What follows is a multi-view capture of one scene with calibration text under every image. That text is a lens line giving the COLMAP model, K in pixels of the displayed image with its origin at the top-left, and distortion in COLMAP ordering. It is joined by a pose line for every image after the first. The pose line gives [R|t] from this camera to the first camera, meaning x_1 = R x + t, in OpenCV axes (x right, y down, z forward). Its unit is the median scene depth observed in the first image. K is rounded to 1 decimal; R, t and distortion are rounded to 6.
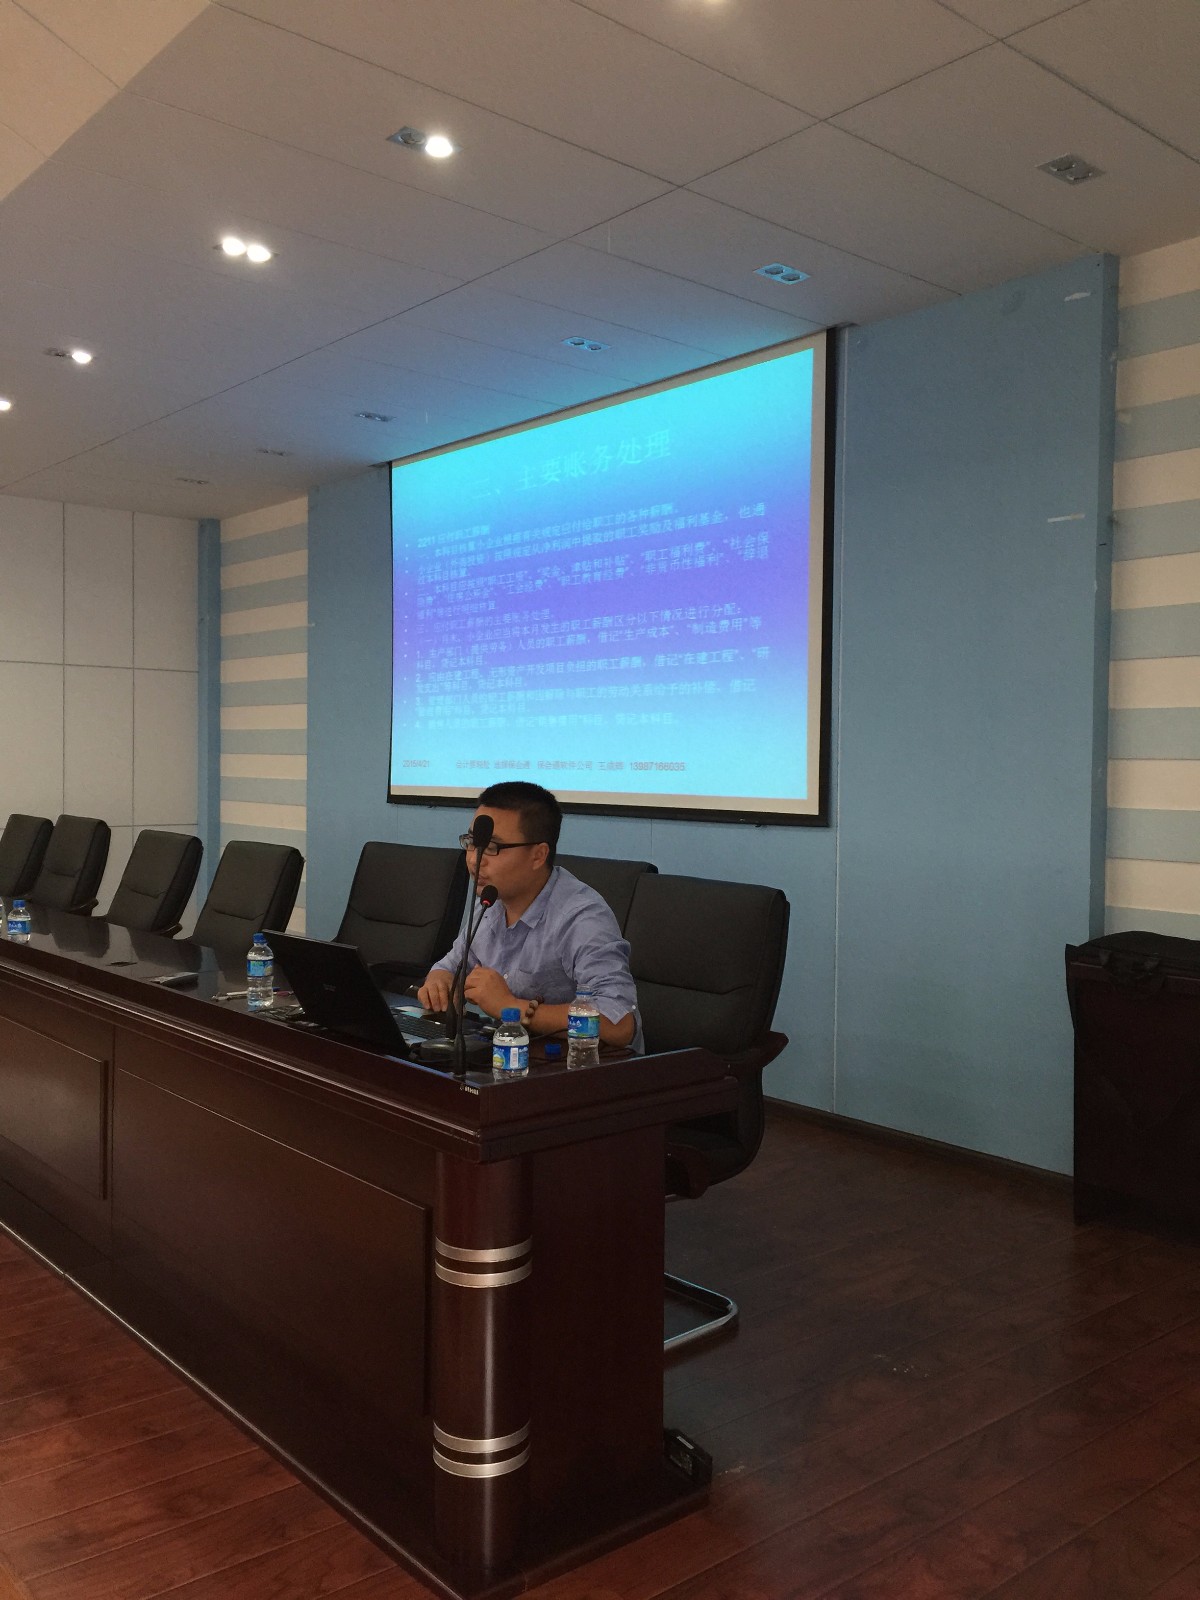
lens RADIAL K [[1380.0, 0, 600.3], [0, 1380.0, 792.4], [0, 0, 1]] dist [0.079101, -0.083141]
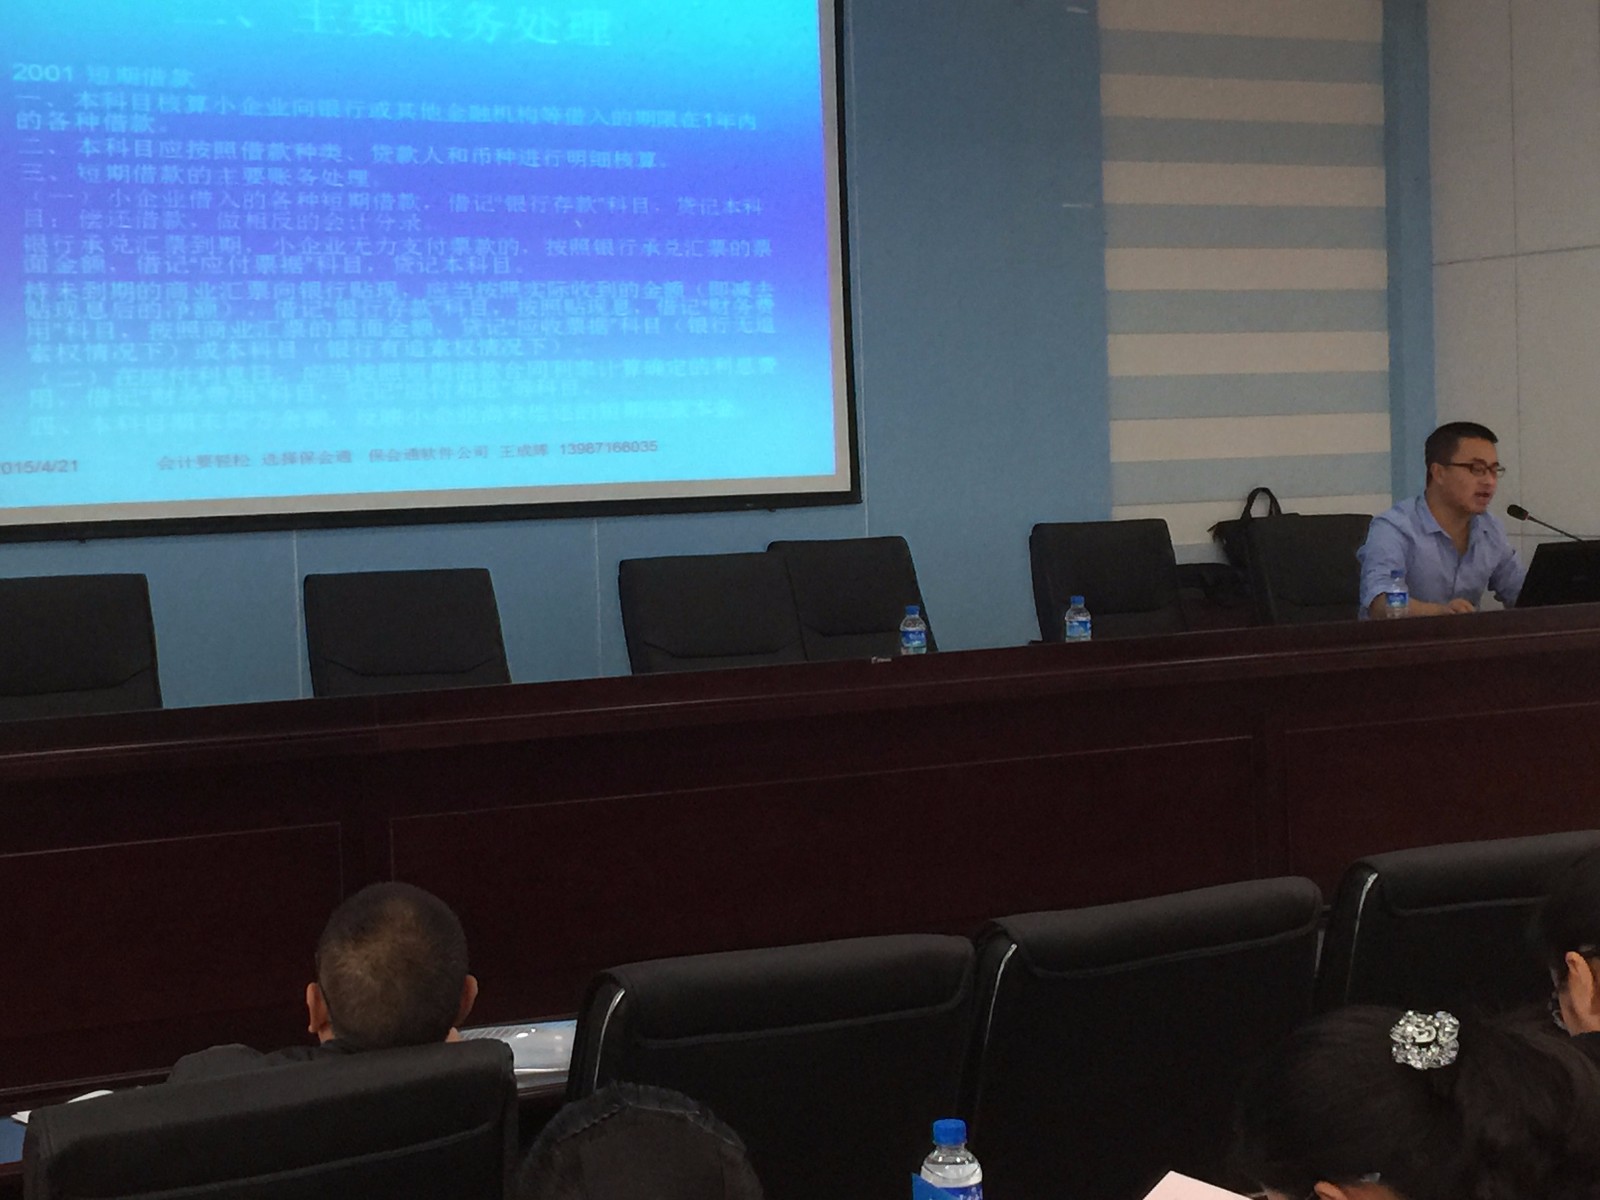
lens RADIAL K [[2832.3, 0, 796.3], [0, 2832.3, 599.9], [0, 0, 1]] dist [0.052168, 0.000000]
pose [[0.203345, -0.068436, 0.976712, -2.049367], [0.058699, 0.996612, 0.057610, -0.026350], [-0.977346, 0.045617, 0.206673, 0.796748]]
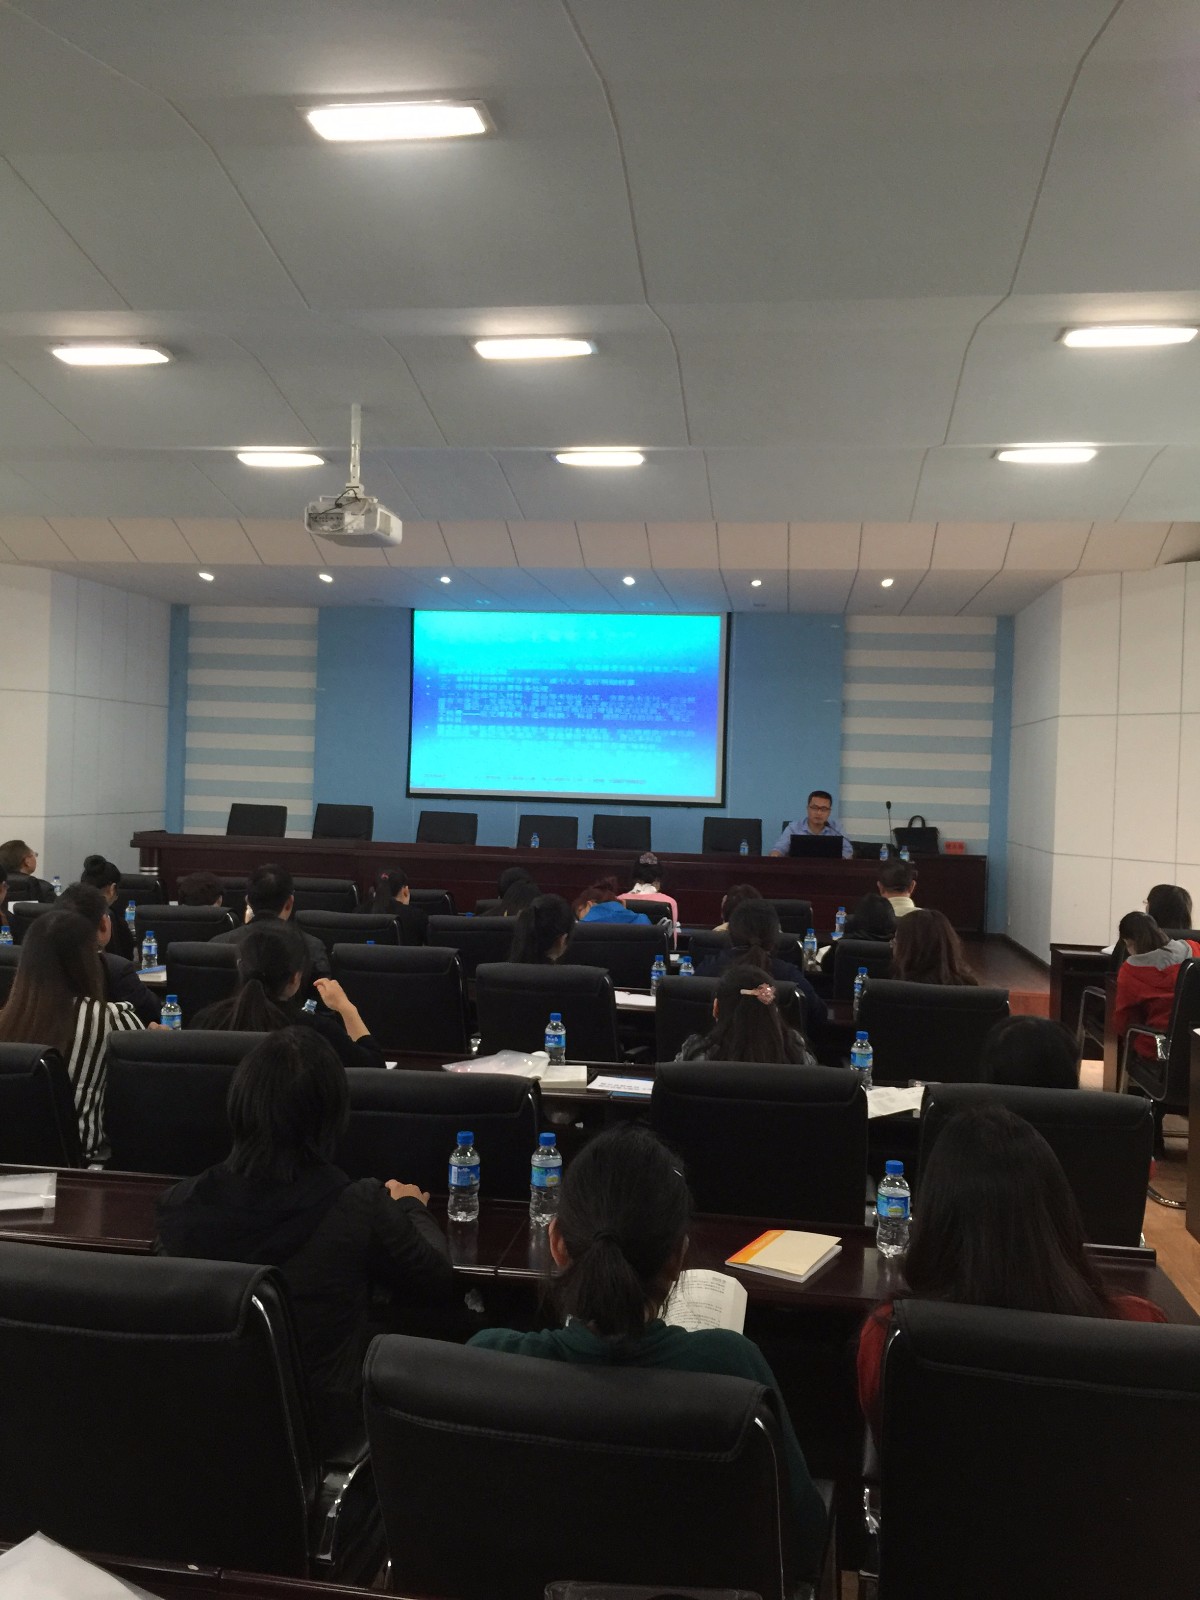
lens RADIAL K [[1380.0, 0, 605.1], [0, 1380.0, 826.7], [0, 0, 1]] dist [0.079101, -0.083141]
pose [[0.751474, -0.009567, 0.659693, -2.019713], [-0.009378, 0.999639, 0.025179, -0.002340], [-0.659696, -0.025107, 0.751113, -0.909842]]
